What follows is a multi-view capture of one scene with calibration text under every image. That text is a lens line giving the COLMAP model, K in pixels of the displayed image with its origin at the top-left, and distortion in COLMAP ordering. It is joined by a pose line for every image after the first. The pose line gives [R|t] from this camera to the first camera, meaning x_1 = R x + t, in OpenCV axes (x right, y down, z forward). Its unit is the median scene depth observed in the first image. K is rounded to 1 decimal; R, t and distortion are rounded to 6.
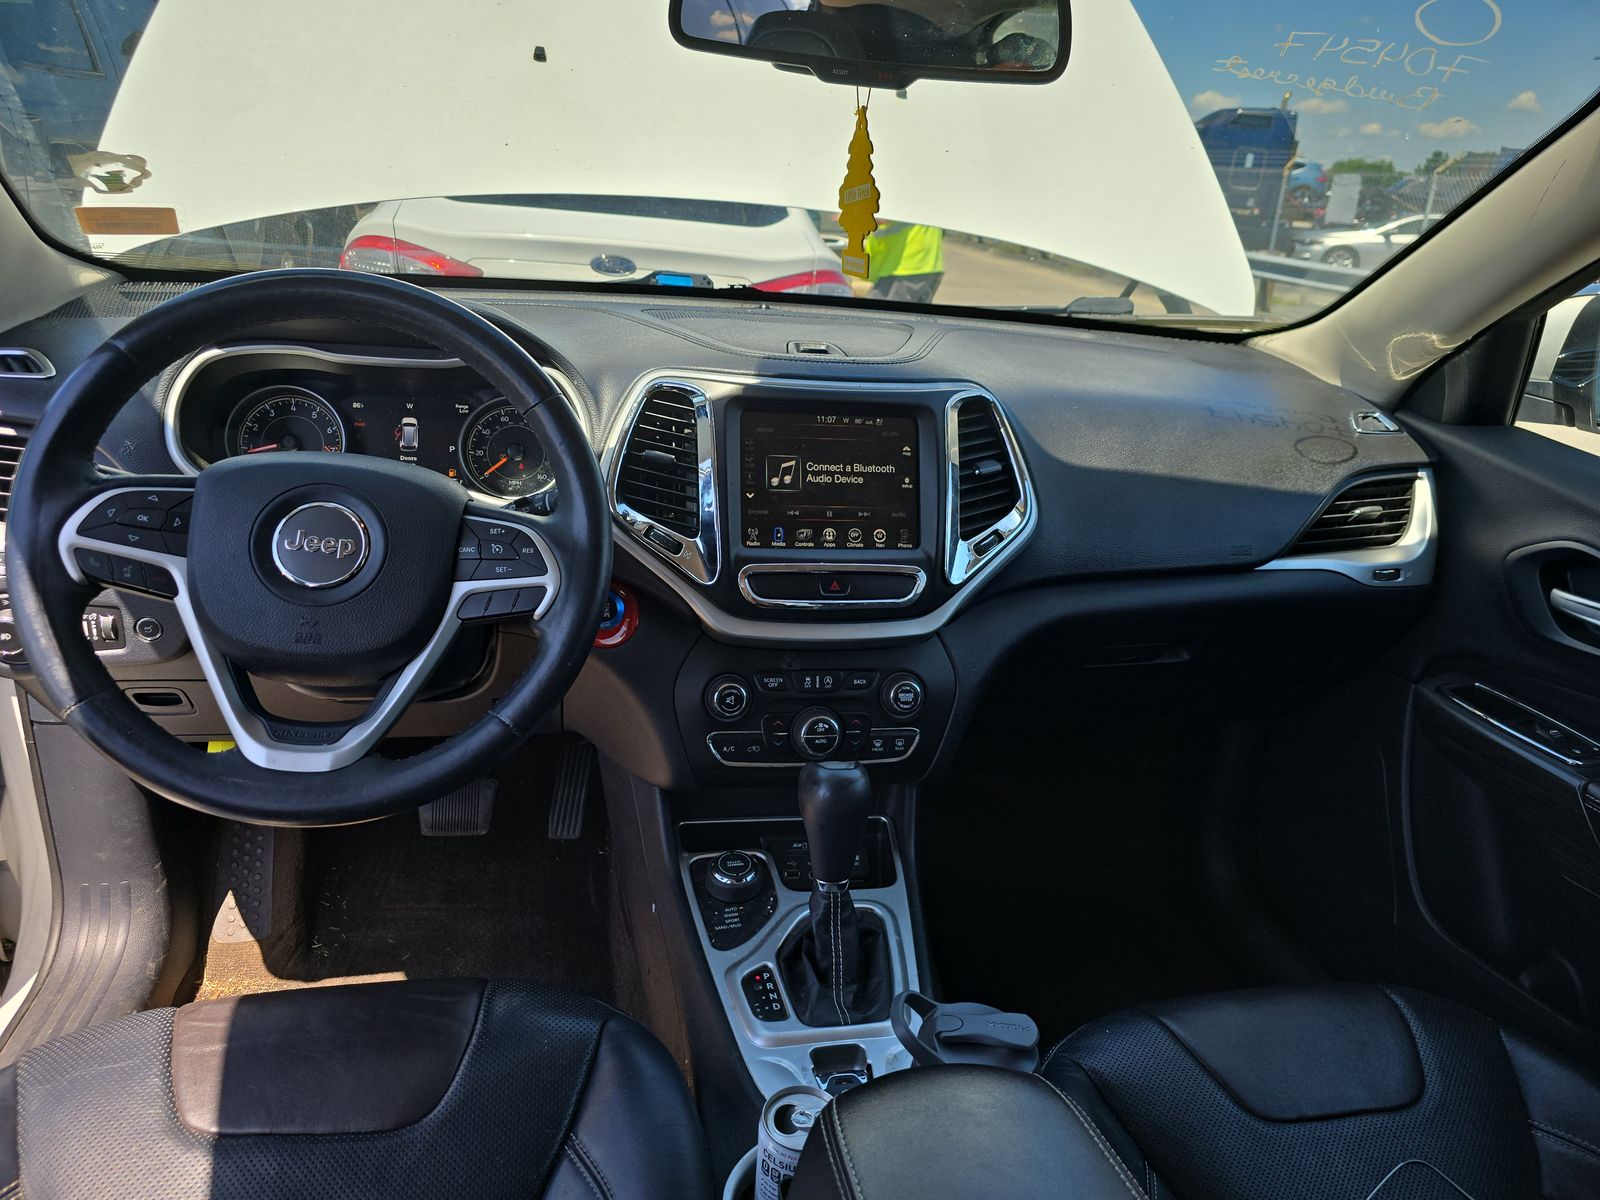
lens RADIAL K [[1066.5, 0, 807.7], [0, 1066.5, 637.4], [0, 0, 1]] dist [0.016867, -0.020033]
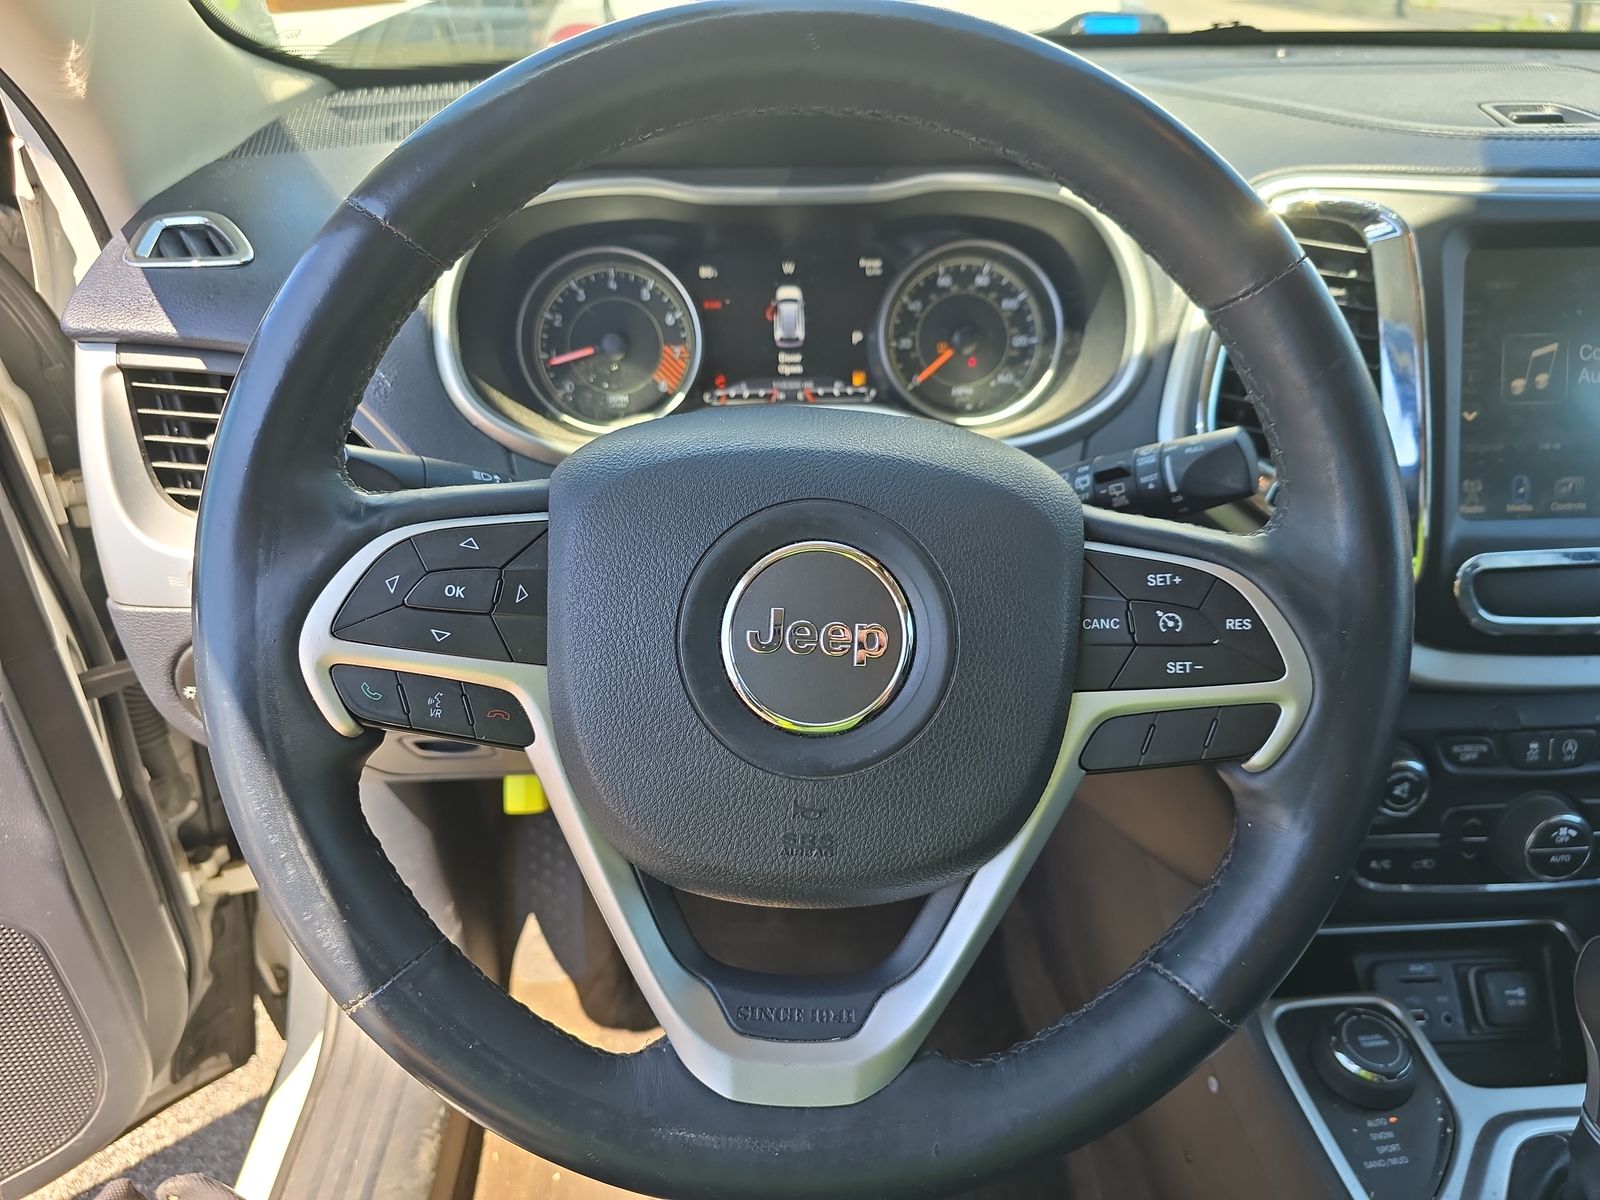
lens RADIAL K [[1066.5, 0, 807.7], [0, 1066.5, 637.4], [0, 0, 1]] dist [0.016867, -0.020033]
pose [[0.986200, 0.001695, -0.165549, -0.290303], [0.026367, 0.985577, 0.167162, -0.123591], [0.163445, -0.169220, 0.971931, 0.420252]]
